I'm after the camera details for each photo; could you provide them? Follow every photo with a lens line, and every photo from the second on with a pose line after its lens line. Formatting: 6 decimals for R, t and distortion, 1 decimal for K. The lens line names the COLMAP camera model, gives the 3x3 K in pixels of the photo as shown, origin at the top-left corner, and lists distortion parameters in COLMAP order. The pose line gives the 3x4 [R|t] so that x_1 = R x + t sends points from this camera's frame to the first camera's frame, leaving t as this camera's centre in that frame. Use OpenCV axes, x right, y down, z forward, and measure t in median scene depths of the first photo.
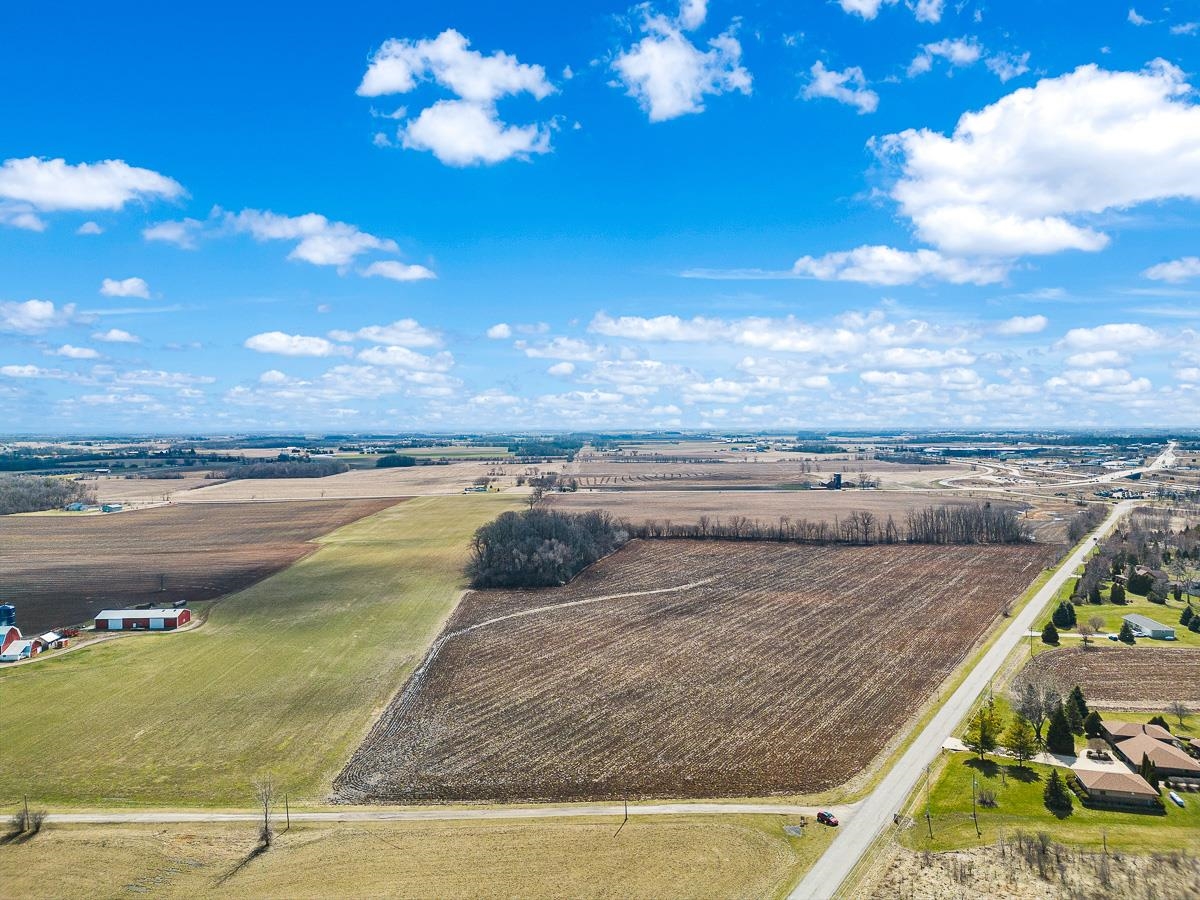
lens RADIAL K [[848.9, 0, 594.6], [0, 848.9, 454.4], [0, 0, 1]] dist [0.058709, -0.047319]
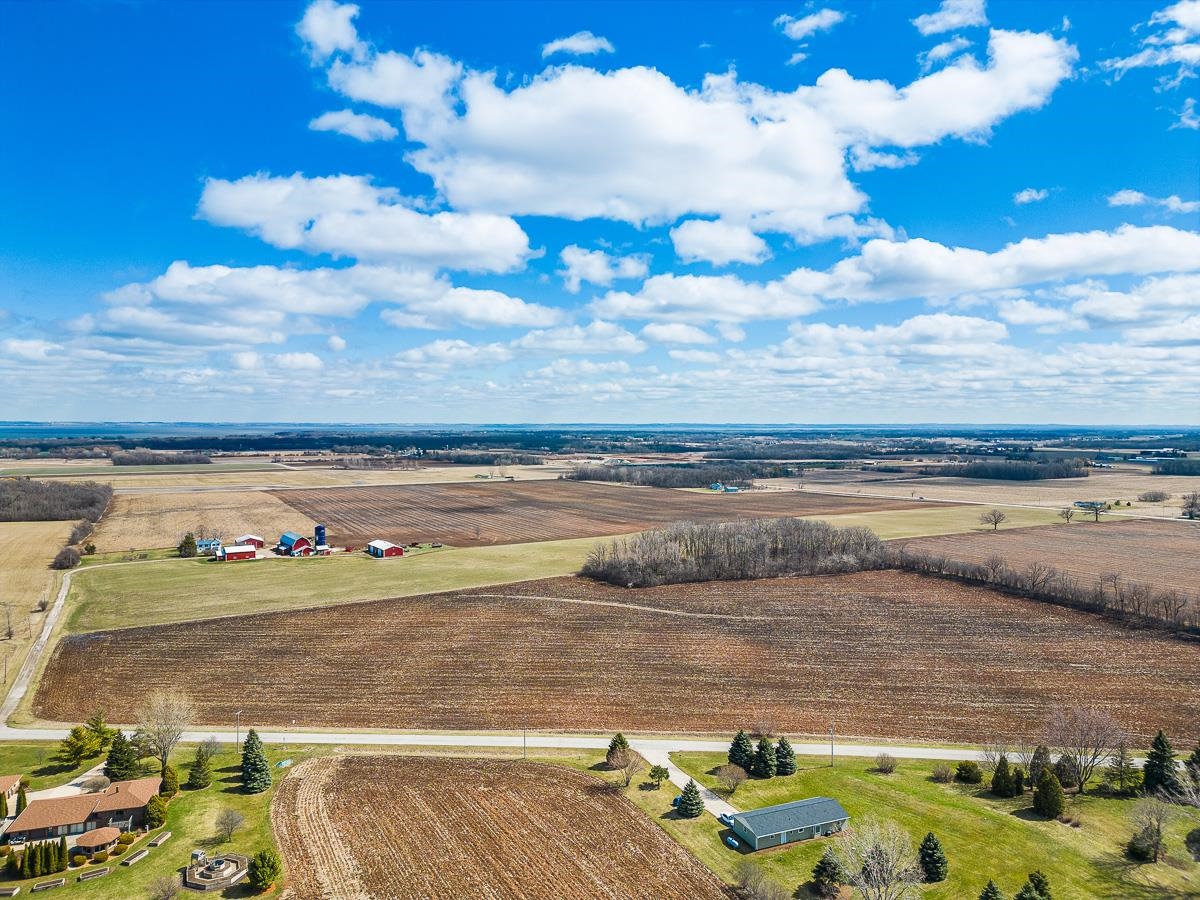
lens RADIAL K [[848.9, 0, 594.0], [0, 848.9, 449.6], [0, 0, 1]] dist [0.058709, -0.047319]
pose [[0.484983, 0.034993, -0.873823, 1.299912], [-0.038665, 0.999080, 0.018550, -0.030117], [0.873669, 0.024790, 0.485889, 0.828320]]
